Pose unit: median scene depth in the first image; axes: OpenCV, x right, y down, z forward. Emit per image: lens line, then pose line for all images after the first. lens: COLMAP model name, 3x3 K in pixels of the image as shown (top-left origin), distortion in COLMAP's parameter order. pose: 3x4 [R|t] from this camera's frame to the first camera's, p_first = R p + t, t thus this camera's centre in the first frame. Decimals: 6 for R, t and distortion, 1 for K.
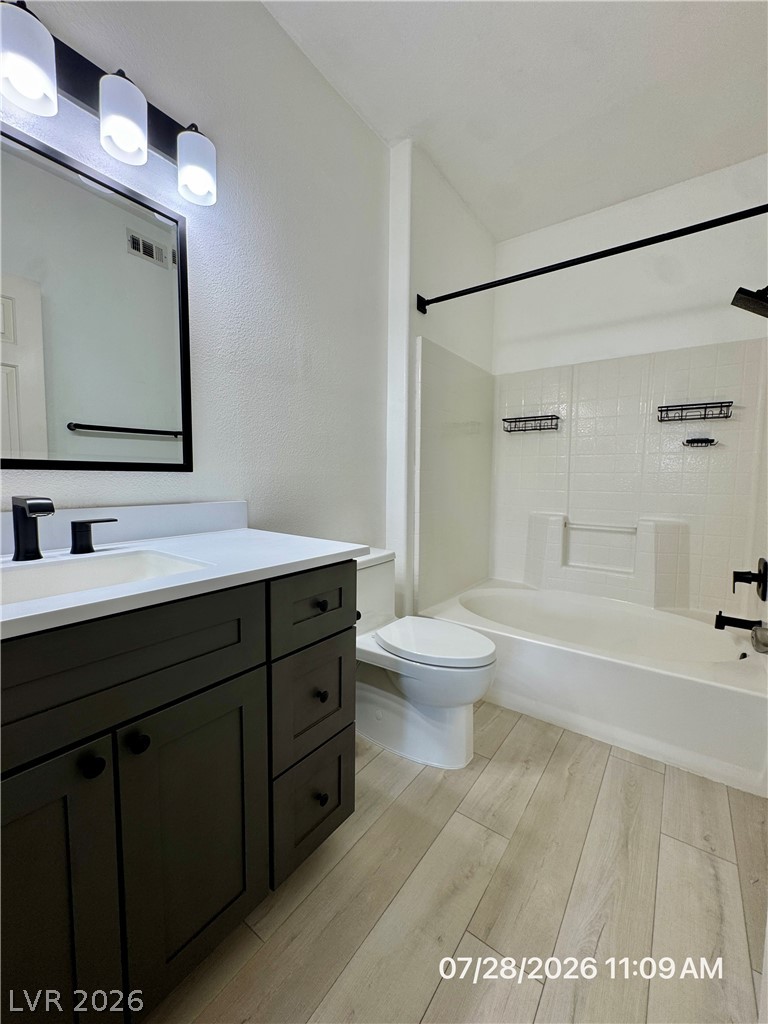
lens RADIAL K [[429.9, 0, 374.0], [0, 429.9, 512.8], [0, 0, 1]] dist [-0.002731, -0.000058]
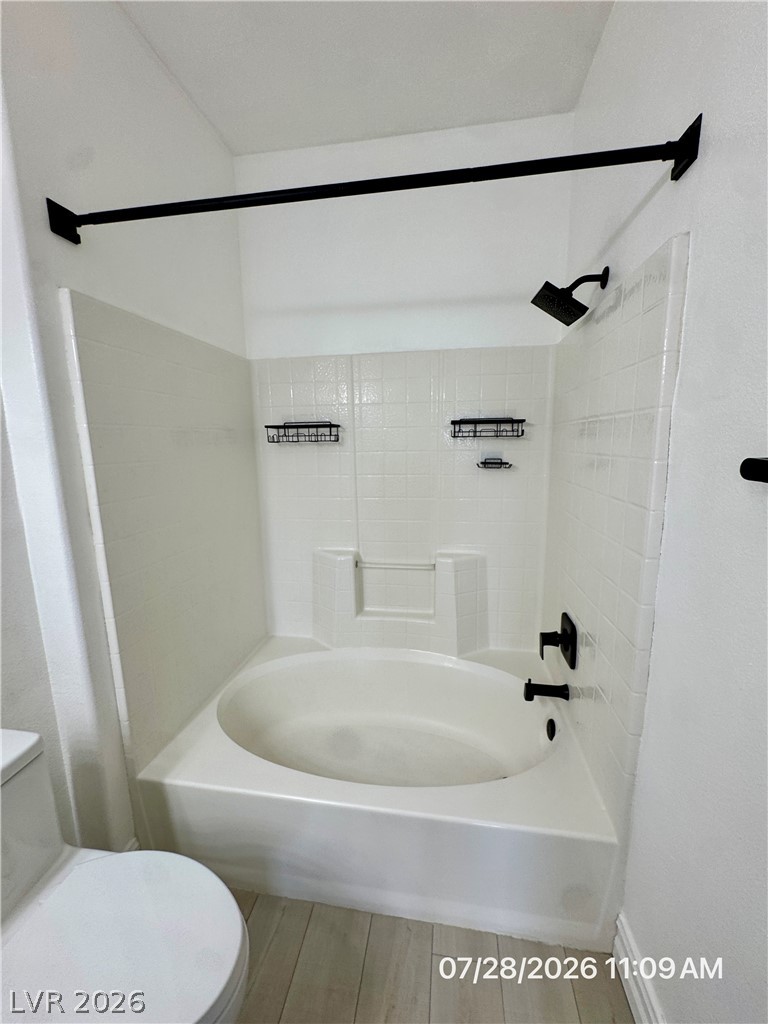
lens RADIAL K [[429.9, 0, 390.2], [0, 429.9, 515.6], [0, 0, 1]] dist [-0.002731, -0.000058]
pose [[0.882423, -0.100303, 0.459641, 0.165145], [0.058850, 0.992868, 0.103684, -0.154946], [-0.466762, -0.064443, 0.882032, 0.318897]]
